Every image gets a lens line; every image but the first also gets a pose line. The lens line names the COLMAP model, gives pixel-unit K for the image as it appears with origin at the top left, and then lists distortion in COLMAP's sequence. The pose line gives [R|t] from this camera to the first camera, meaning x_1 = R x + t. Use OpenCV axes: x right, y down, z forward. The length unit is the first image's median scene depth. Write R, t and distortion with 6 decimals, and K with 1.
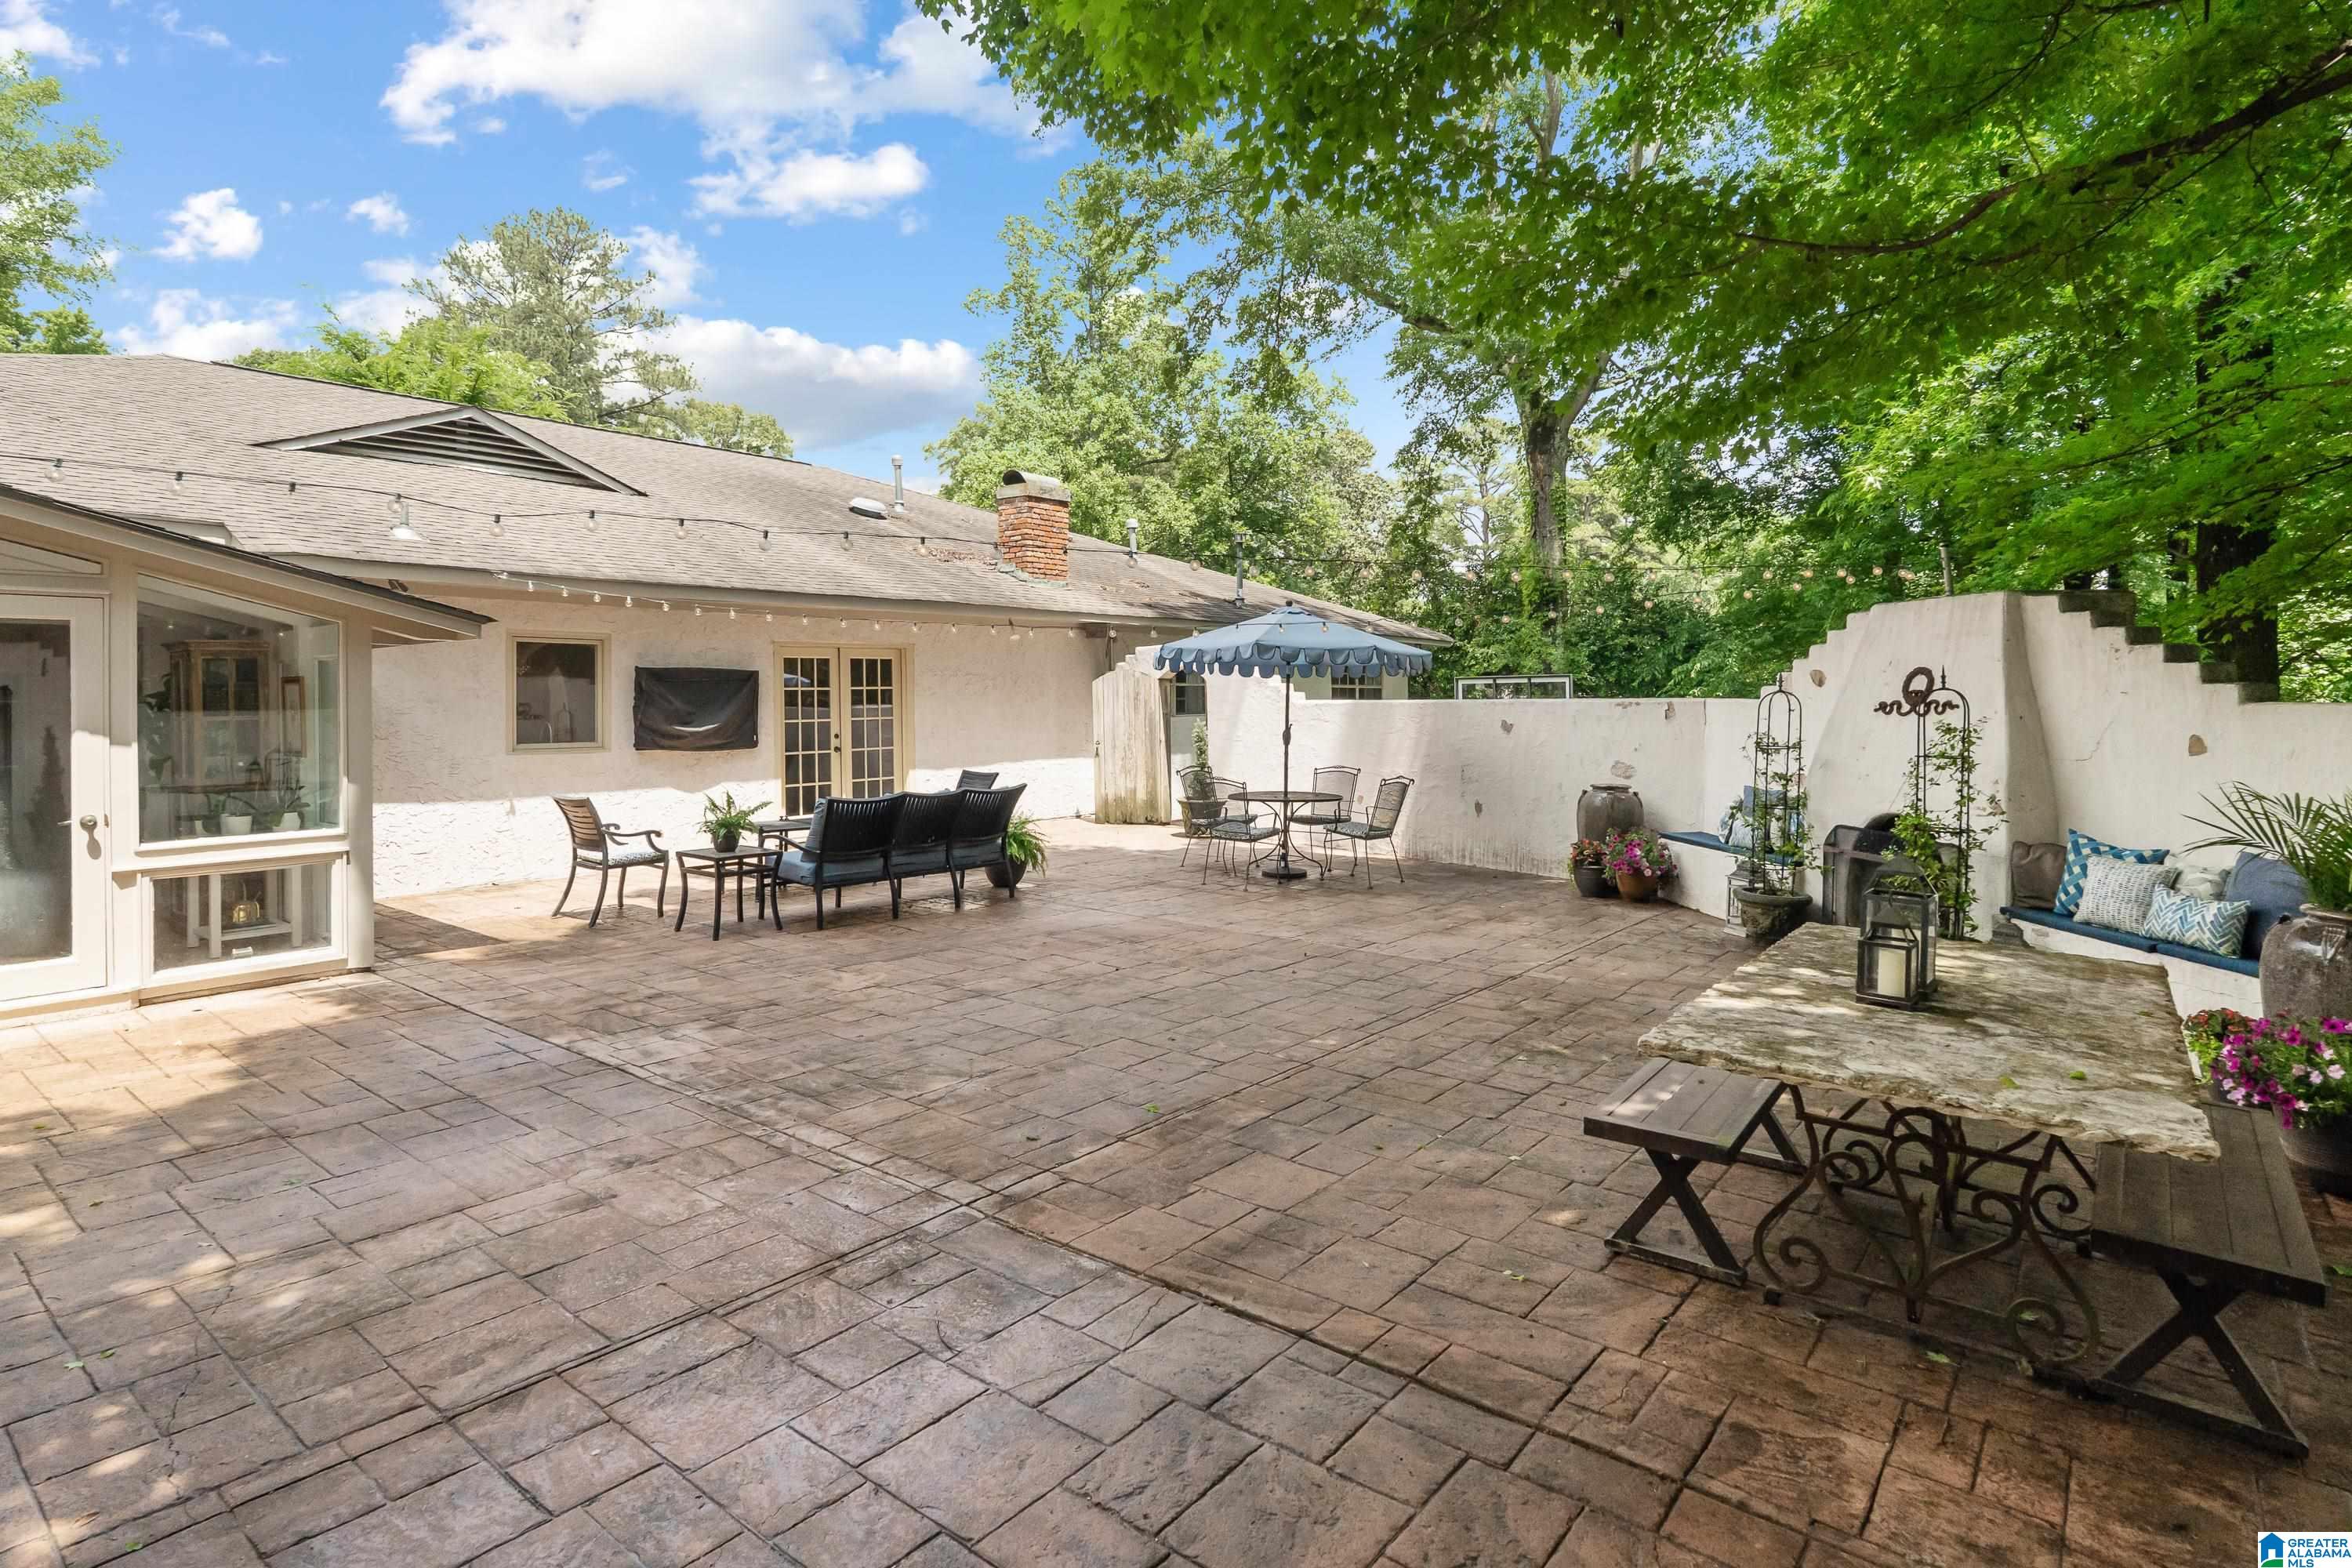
lens RADIAL K [[1184.5, 0, 1187.4], [0, 1184.5, 698.9], [0, 0, 1]] dist [-0.001365, 0.000016]
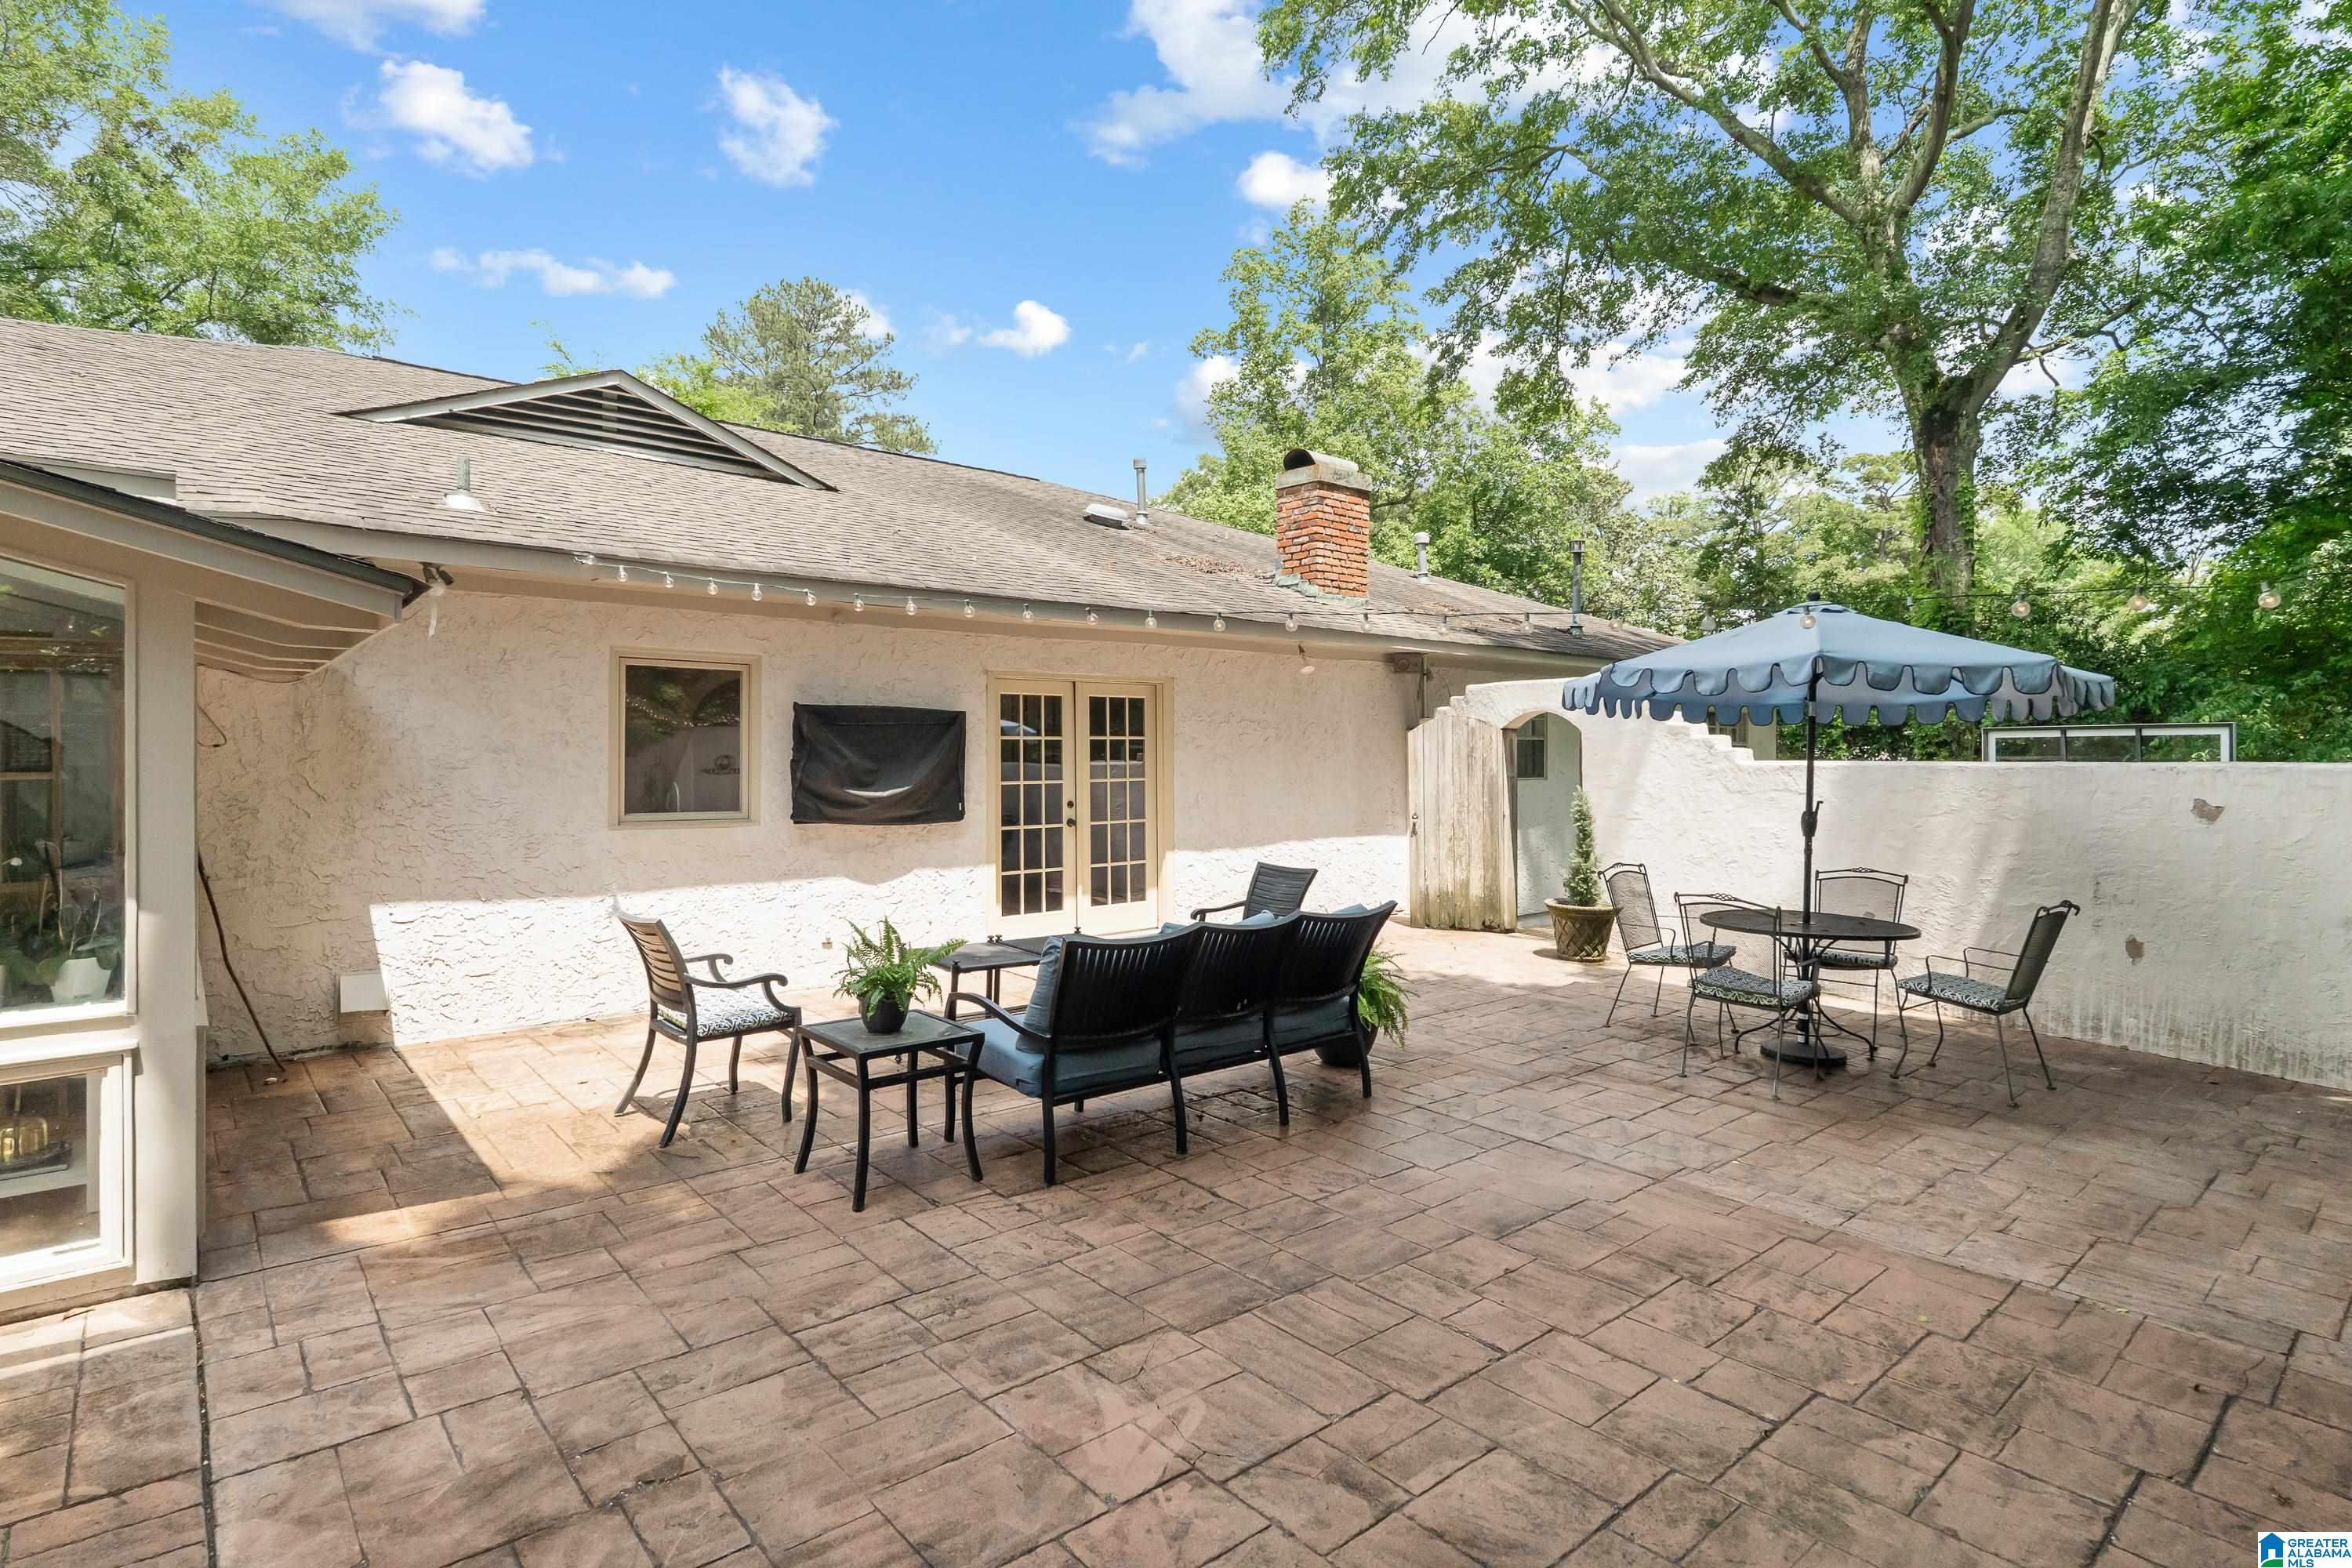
lens RADIAL K [[1177.7, 0, 1176.0], [0, 1177.7, 784.0], [0, 0, 1]] dist [-0.000231, -0.000332]
pose [[0.981973, 0.013477, -0.188542, -0.083408], [-0.009048, 0.999663, 0.024329, 0.001001], [0.188807, -0.022185, 0.981764, 0.262715]]
